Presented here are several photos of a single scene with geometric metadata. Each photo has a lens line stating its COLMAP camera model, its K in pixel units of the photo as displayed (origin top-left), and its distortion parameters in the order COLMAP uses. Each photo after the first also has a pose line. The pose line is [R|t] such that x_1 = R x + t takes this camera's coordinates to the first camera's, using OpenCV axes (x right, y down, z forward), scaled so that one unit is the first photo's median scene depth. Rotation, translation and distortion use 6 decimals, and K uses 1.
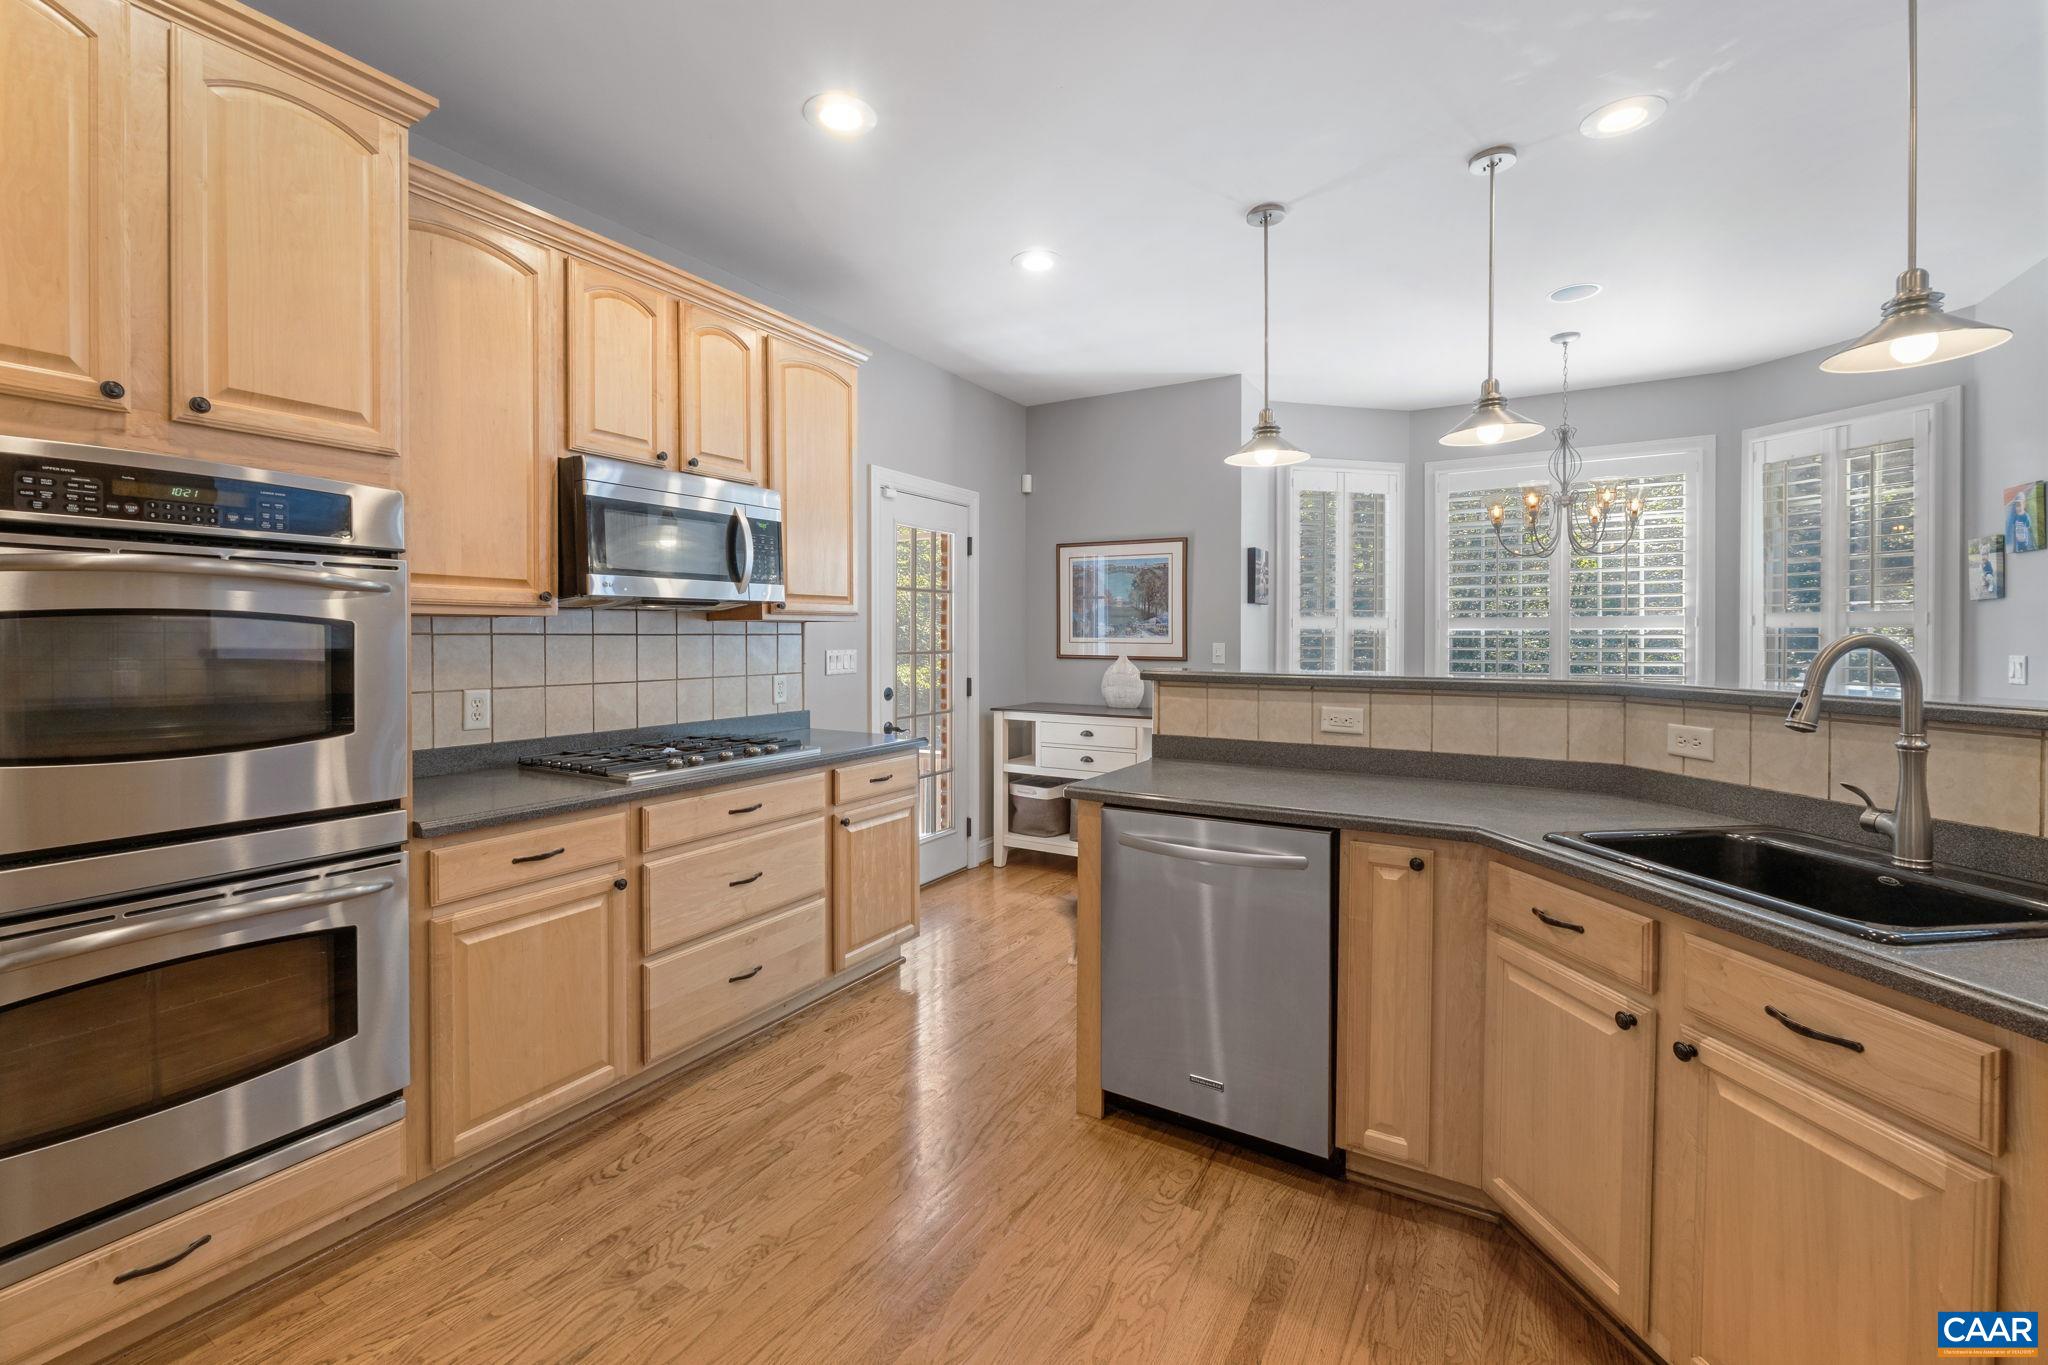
lens RADIAL K [[867.6, 0, 1020.9], [0, 867.6, 647.4], [0, 0, 1]] dist [-0.006482, 0.000119]
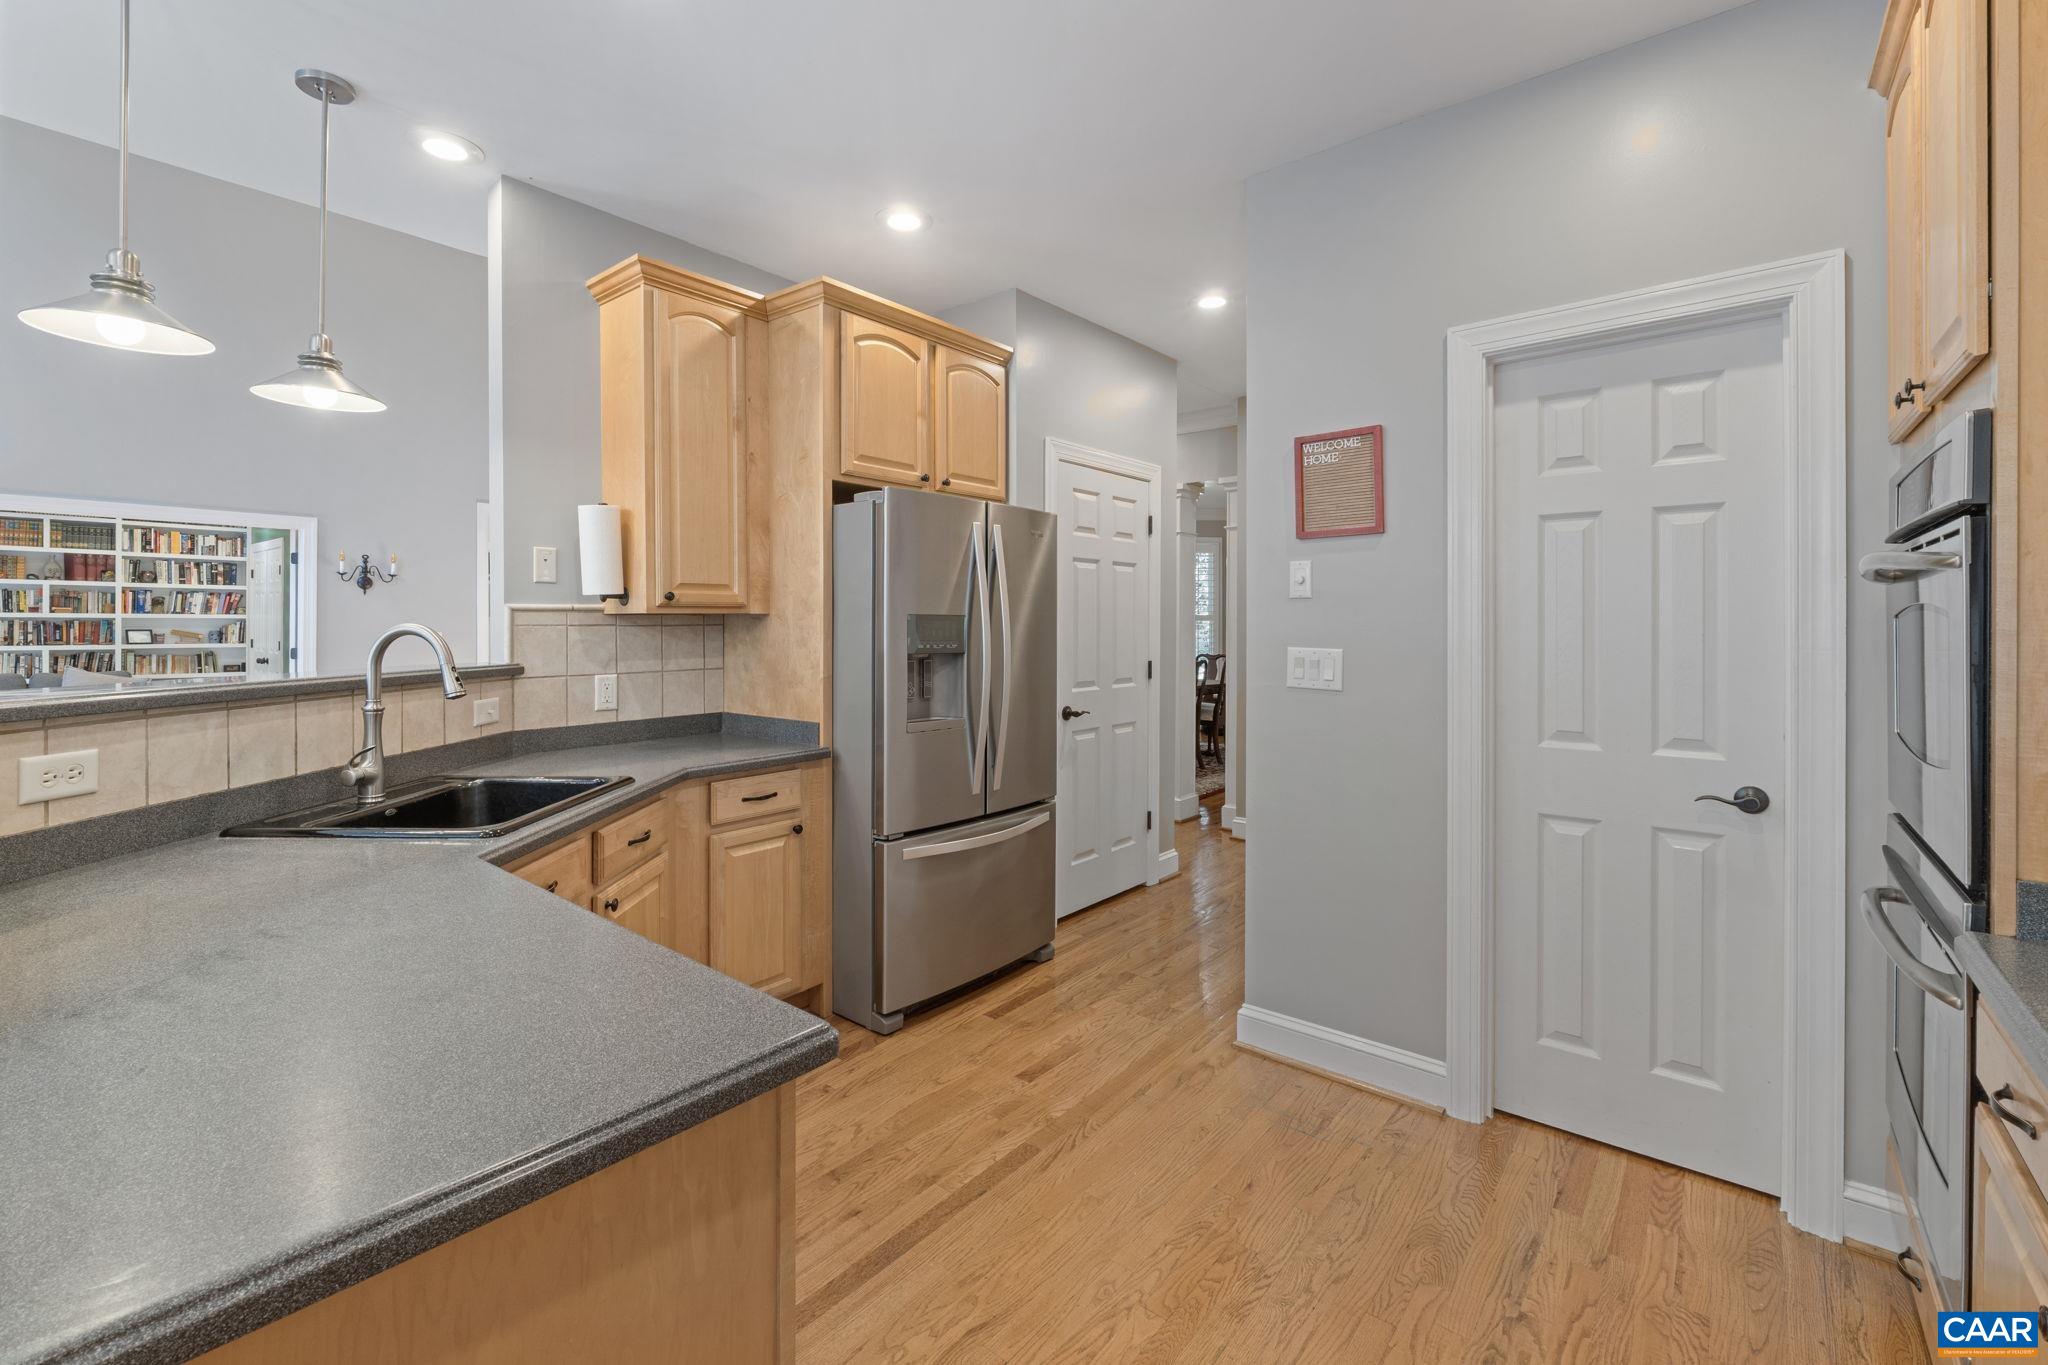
lens RADIAL K [[880.6, 0, 1022.7], [0, 880.6, 621.8], [0, 0, 1]] dist [-0.002625, -0.000118]
pose [[-0.989870, -0.001826, 0.141968, -0.068261], [-0.000709, 0.999968, 0.007914, -0.015366], [-0.141977, 0.007733, -0.989840, 1.118821]]
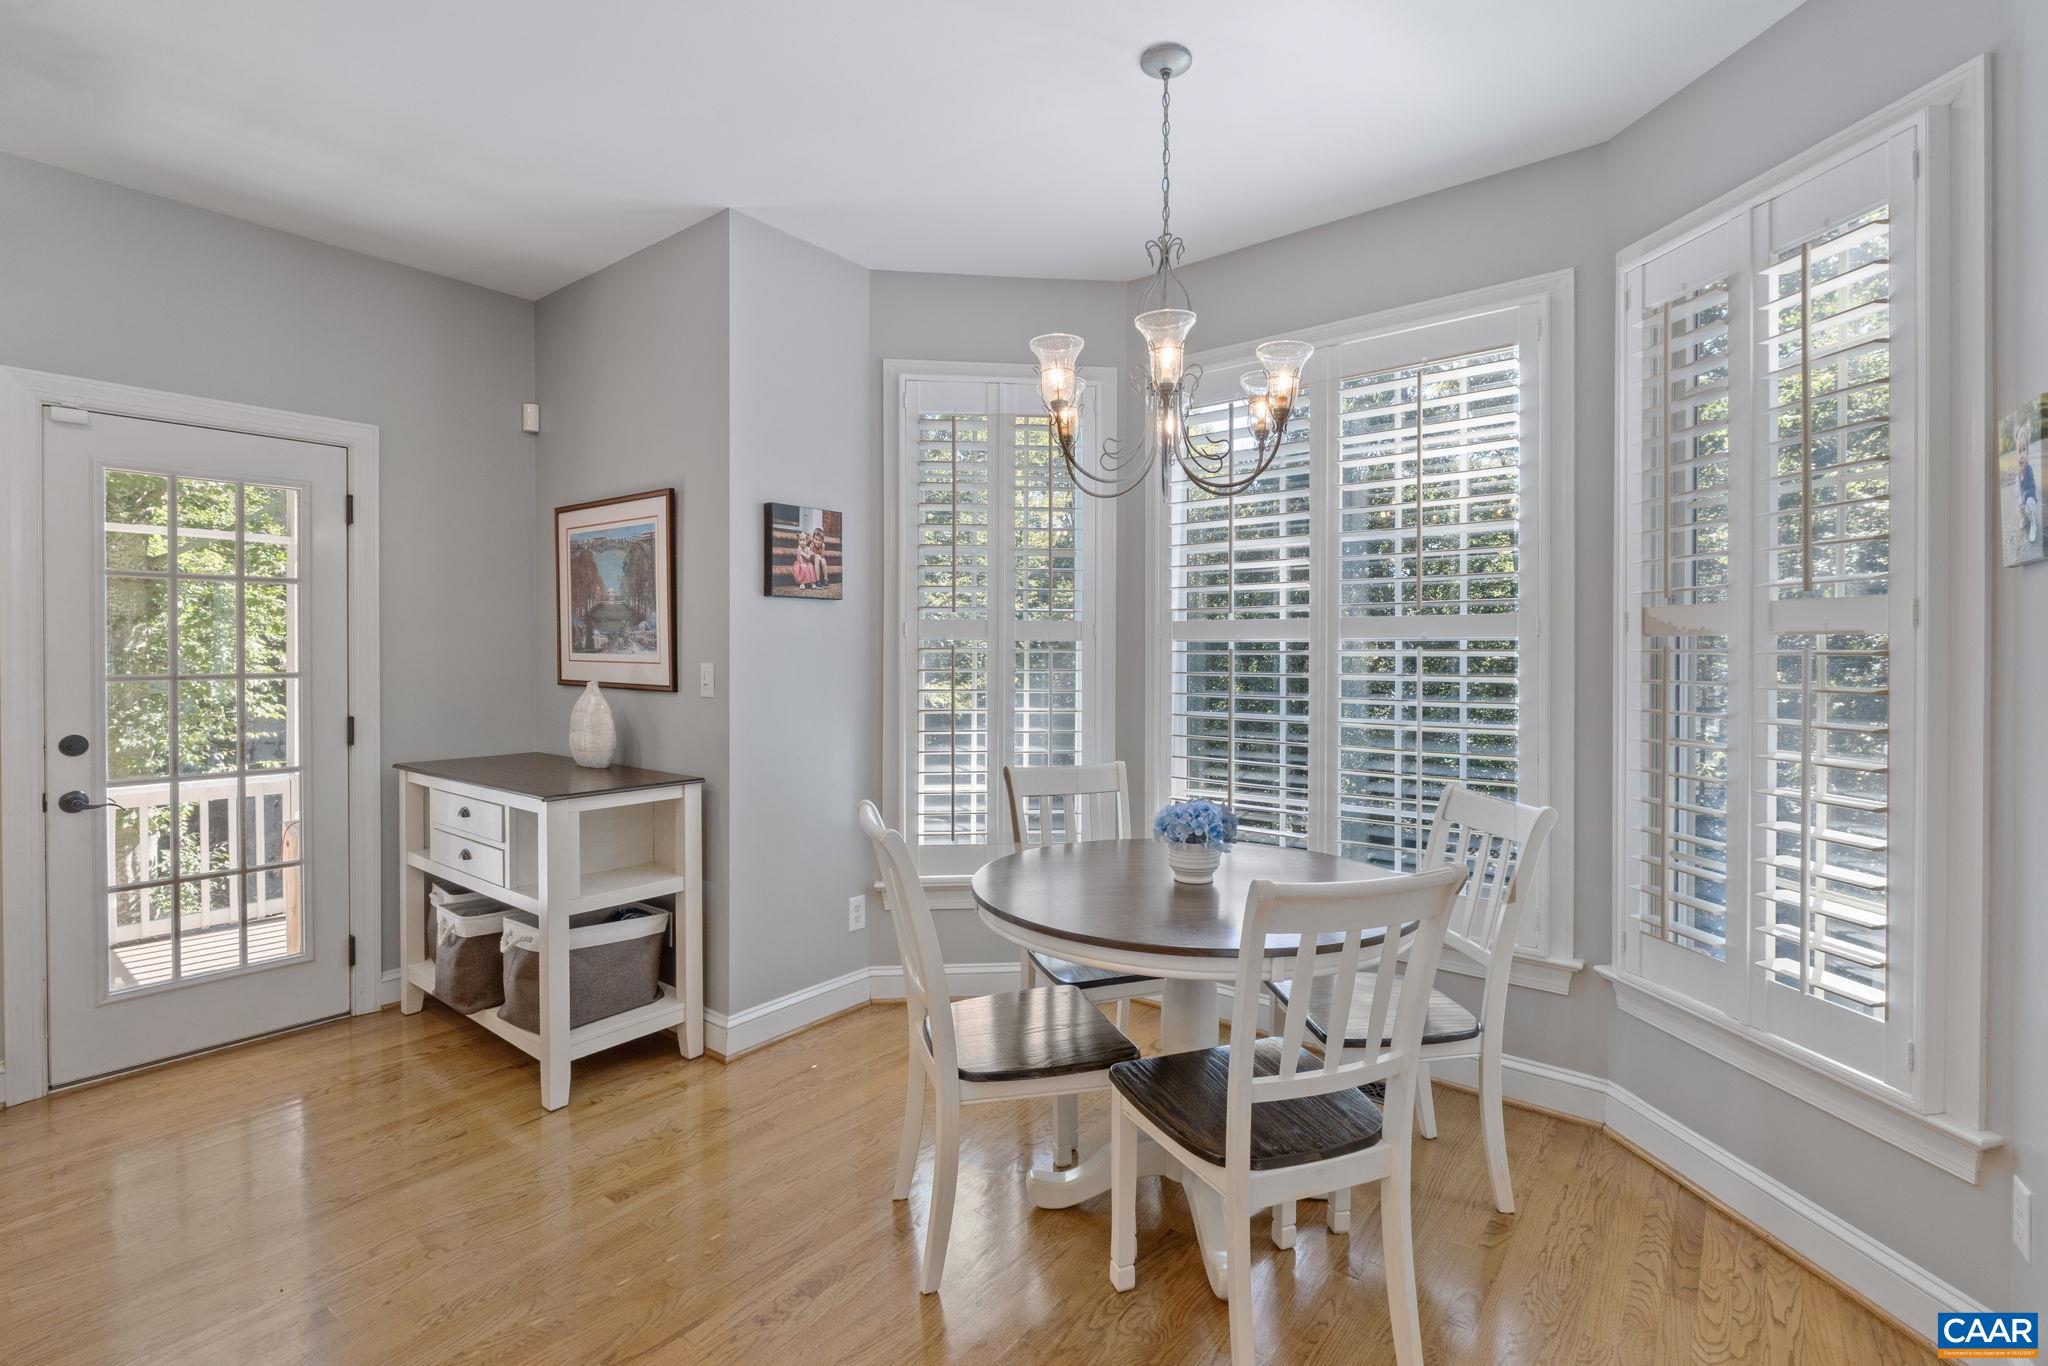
lens RADIAL K [[964.6, 0, 1049.8], [0, 964.6, 662.3], [0, 0, 1]] dist [0.003270, 0.000375]
pose [[0.991654, 0.002214, -0.128911, 0.899775], [-0.002720, 0.999989, -0.003747, -0.005491], [0.128902, 0.004067, 0.991649, 0.606927]]
